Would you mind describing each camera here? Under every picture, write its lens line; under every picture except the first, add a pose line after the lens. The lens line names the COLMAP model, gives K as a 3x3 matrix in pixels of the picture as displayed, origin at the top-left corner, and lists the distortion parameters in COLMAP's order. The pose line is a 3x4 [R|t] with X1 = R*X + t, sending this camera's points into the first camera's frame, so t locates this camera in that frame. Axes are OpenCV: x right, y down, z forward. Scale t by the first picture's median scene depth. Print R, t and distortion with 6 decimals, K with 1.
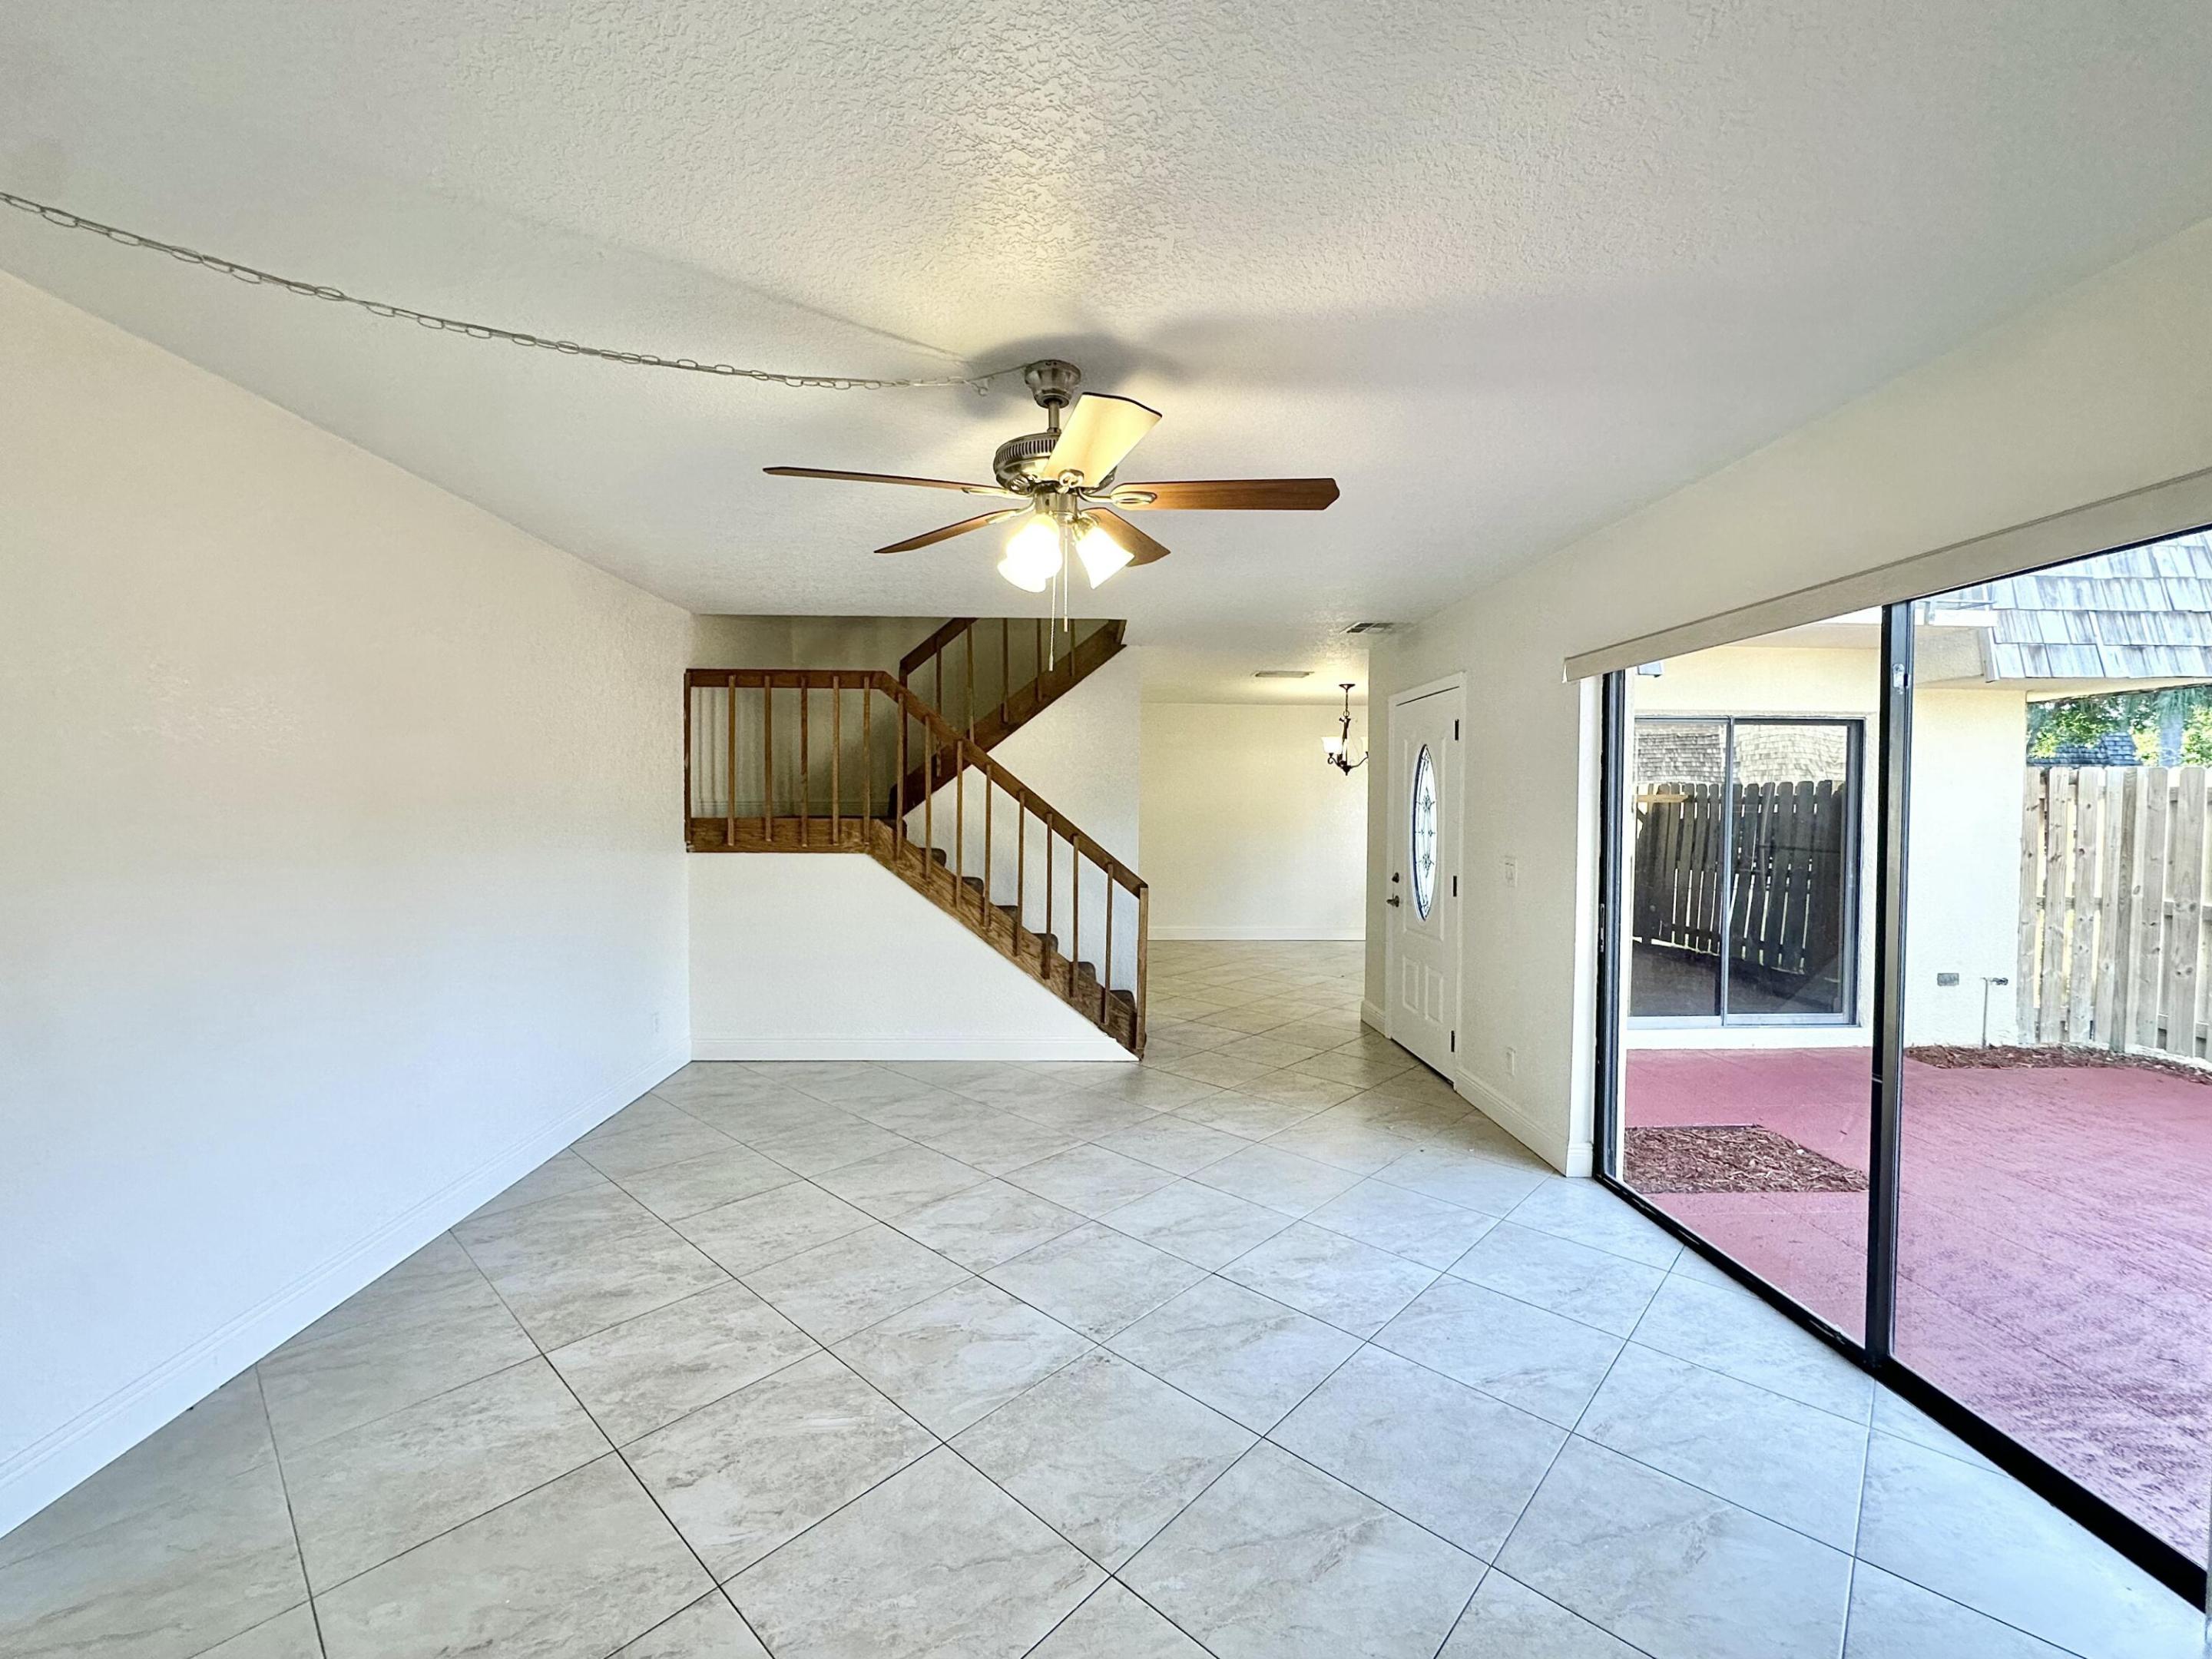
lens RADIAL K [[911.9, 0, 1107.0], [0, 911.9, 825.5], [0, 0, 1]] dist [-0.005571, 0.000581]
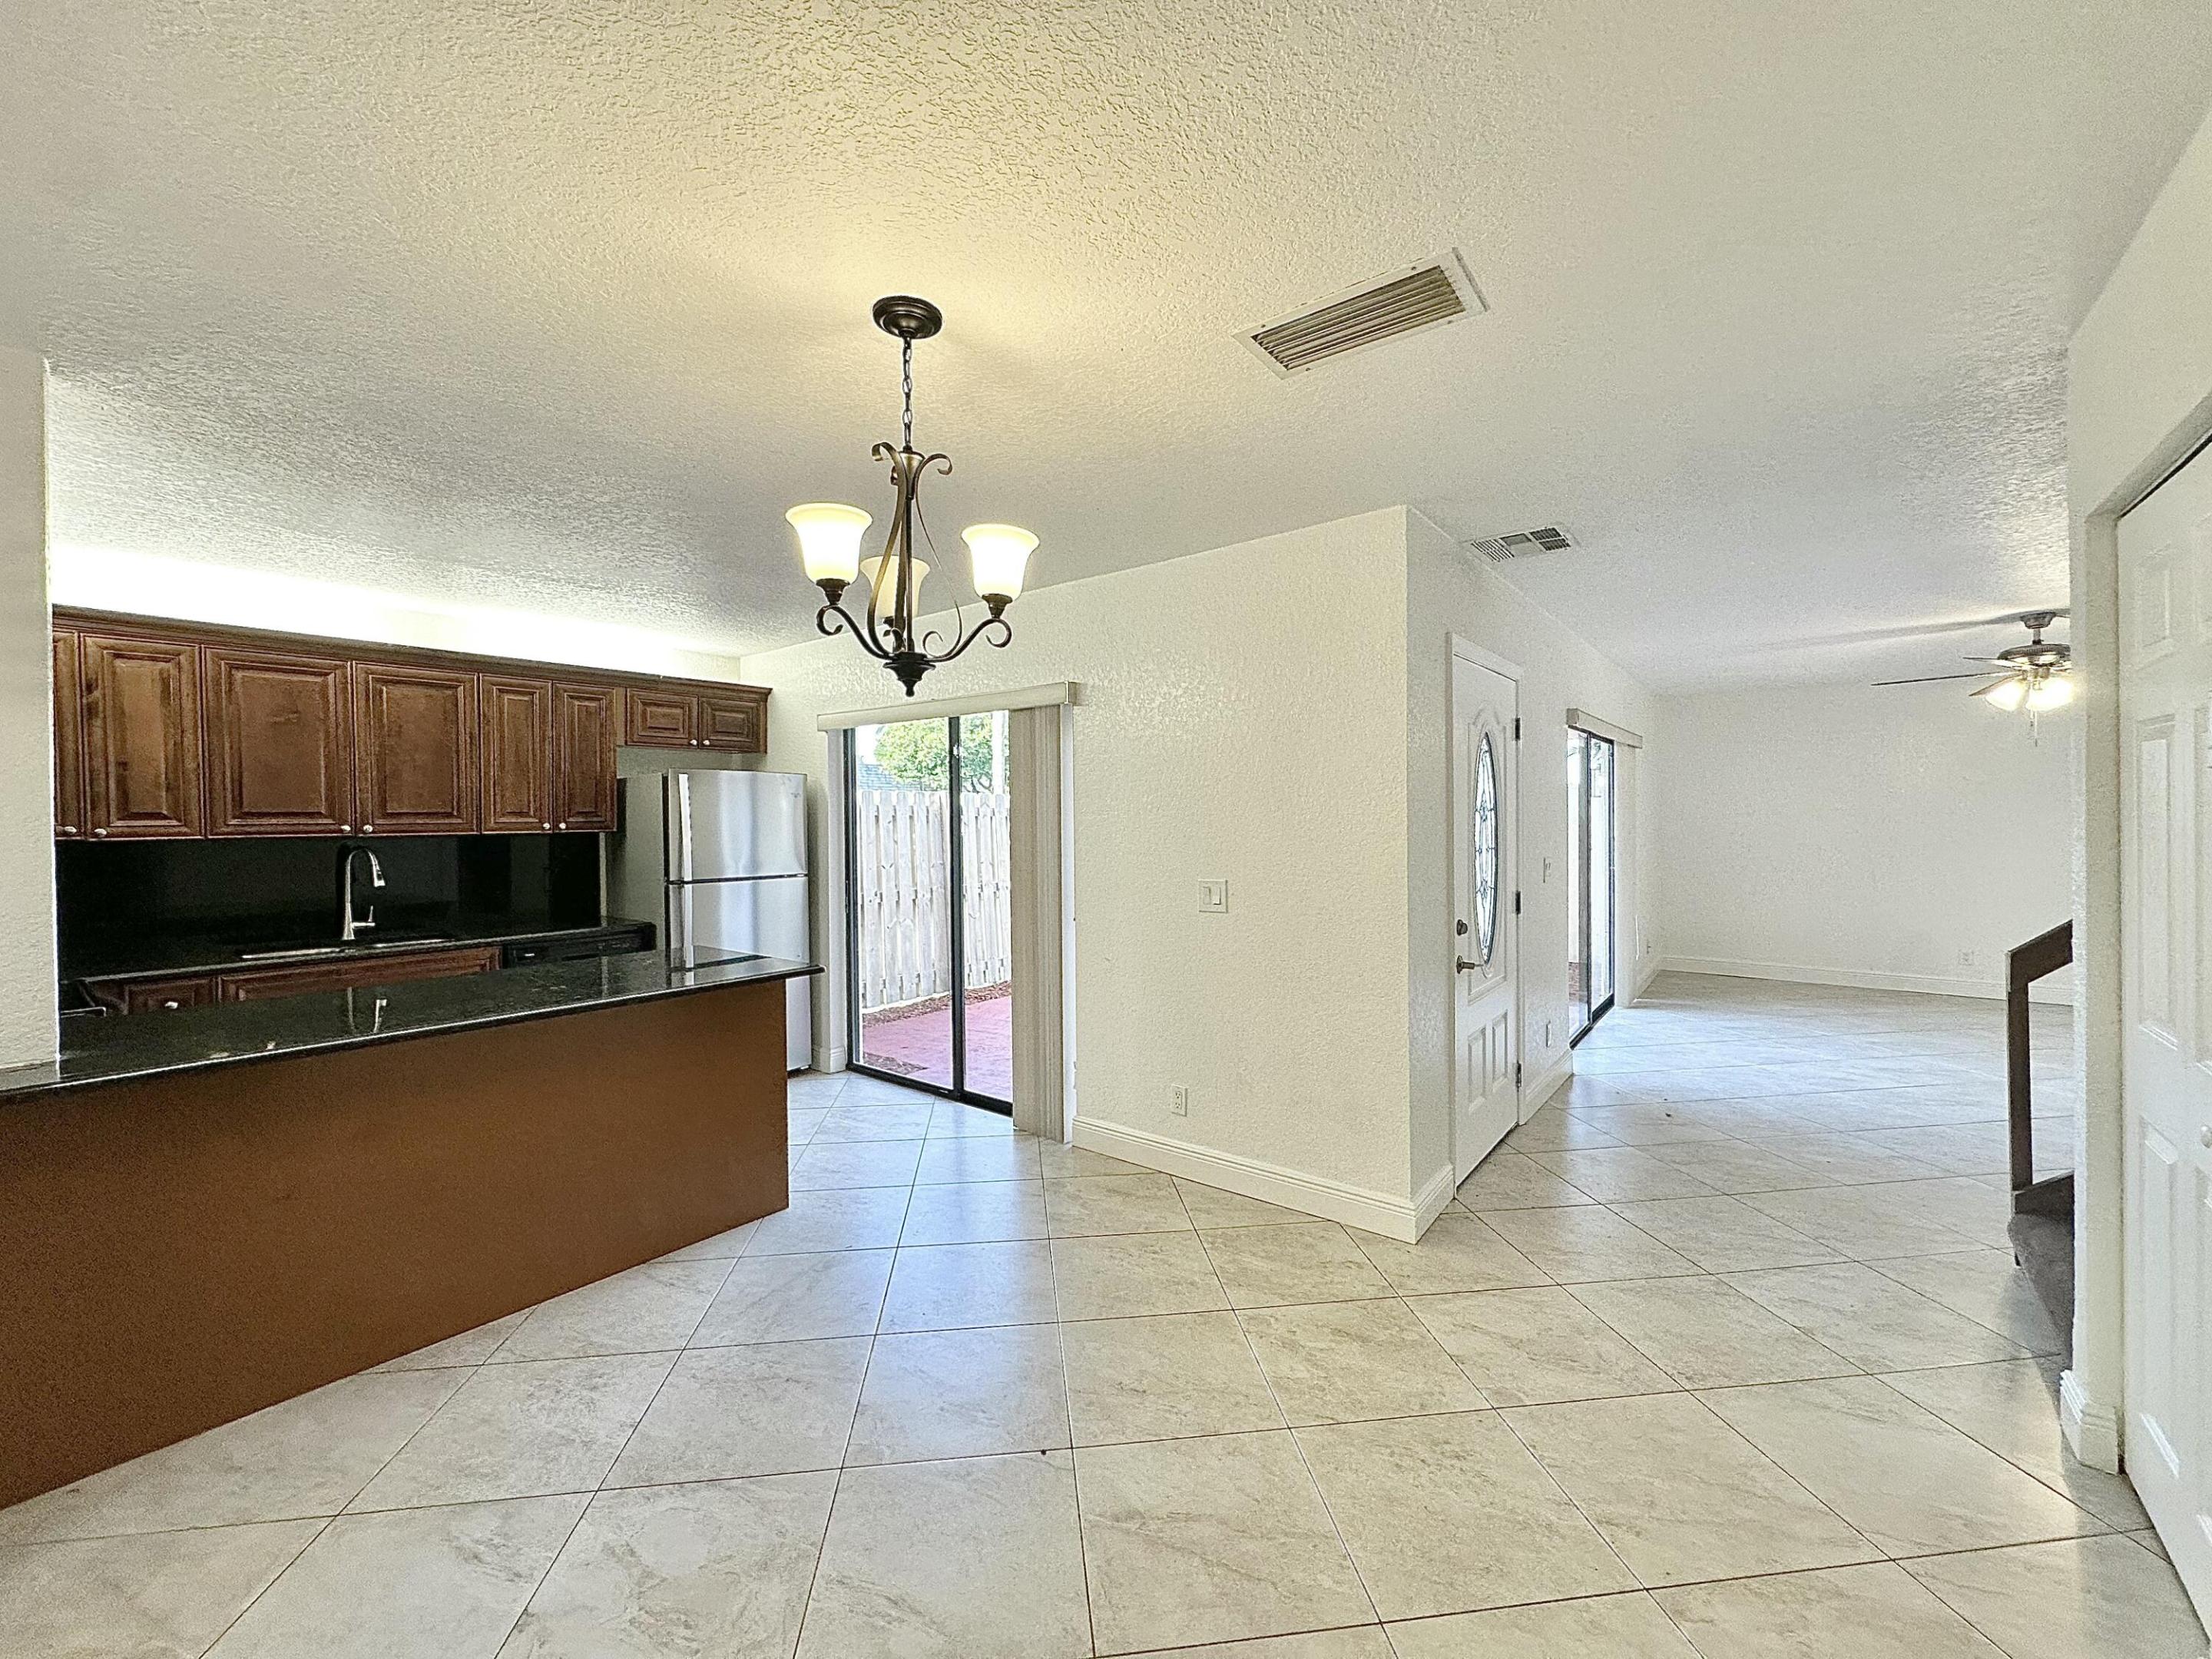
lens RADIAL K [[880.2, 0, 1109.9], [0, 880.2, 826.3], [0, 0, 1]] dist [-0.003078, 0.000186]
pose [[-0.760065, -0.005160, 0.649826, 0.116182], [0.021652, 0.999212, 0.033259, -0.043209], [-0.649486, 0.039349, -0.759355, 1.778194]]
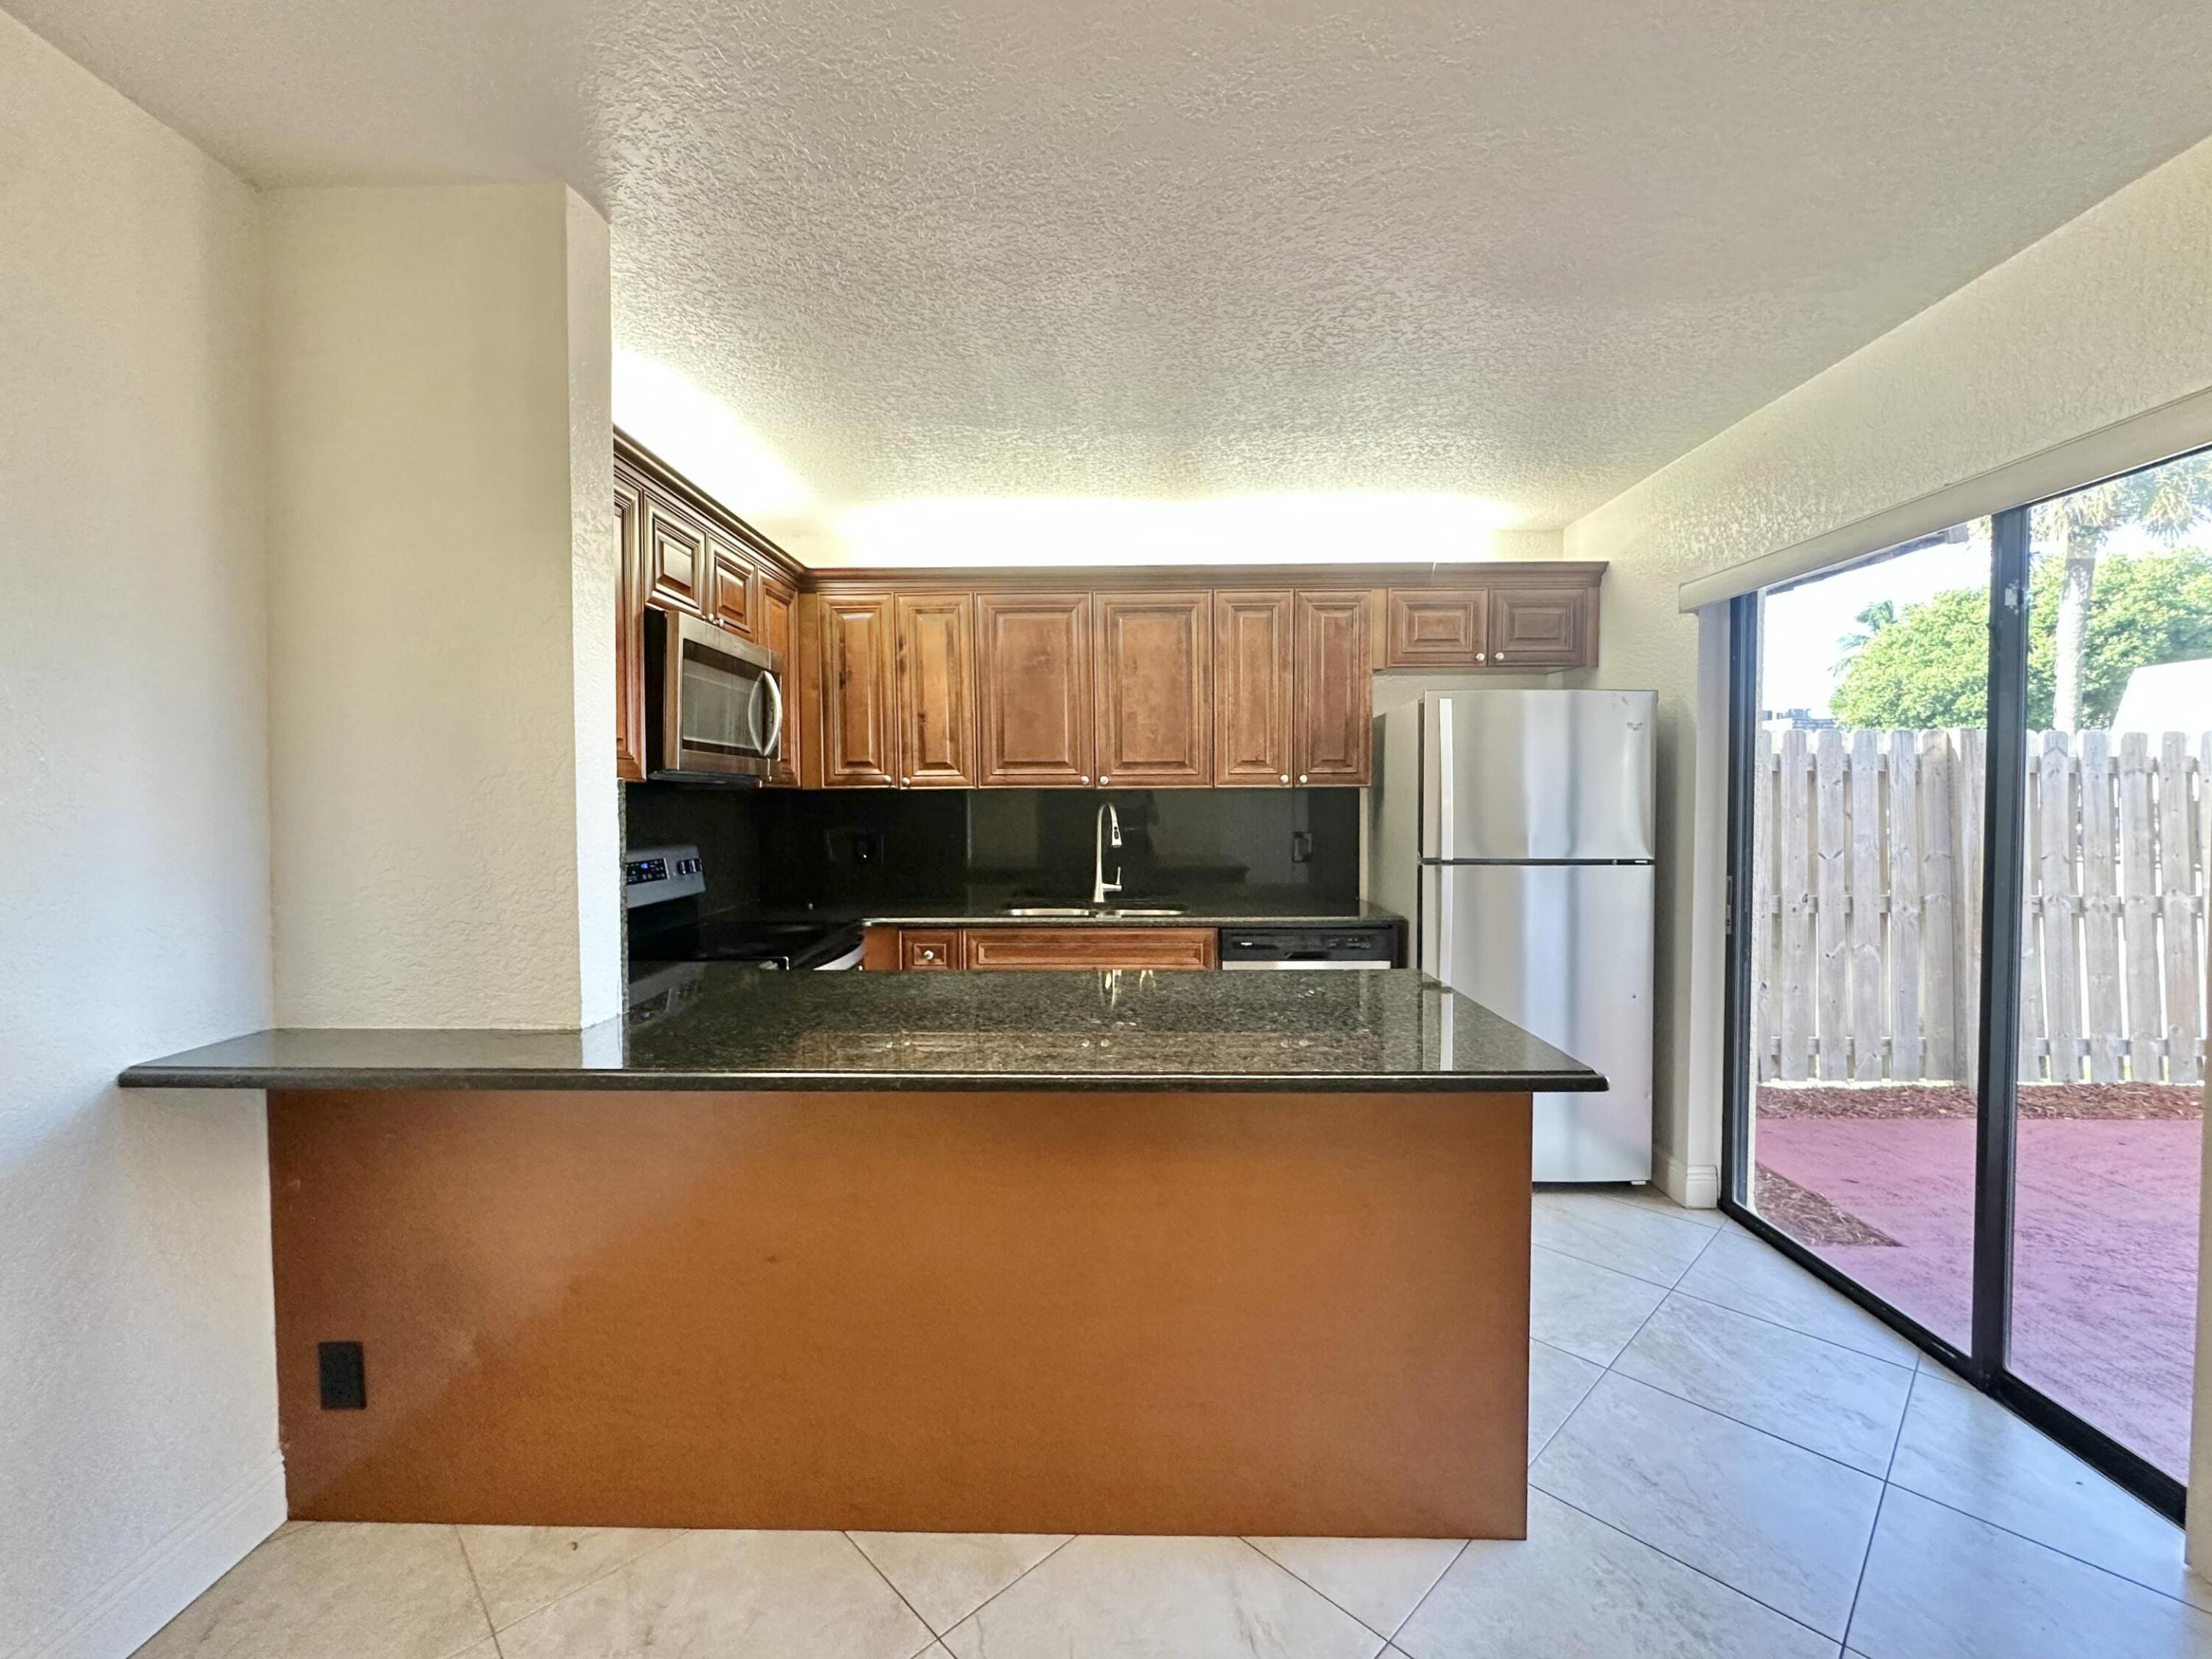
lens RADIAL K [[936.5, 0, 1108.8], [0, 936.5, 826.5], [0, 0, 1]] dist [-0.003534, 0.000104]
pose [[0.052689, -0.037071, 0.997923, 0.380683], [0.030084, 0.998916, 0.035520, -0.019391], [-0.998158, 0.028150, 0.053747, 1.576751]]
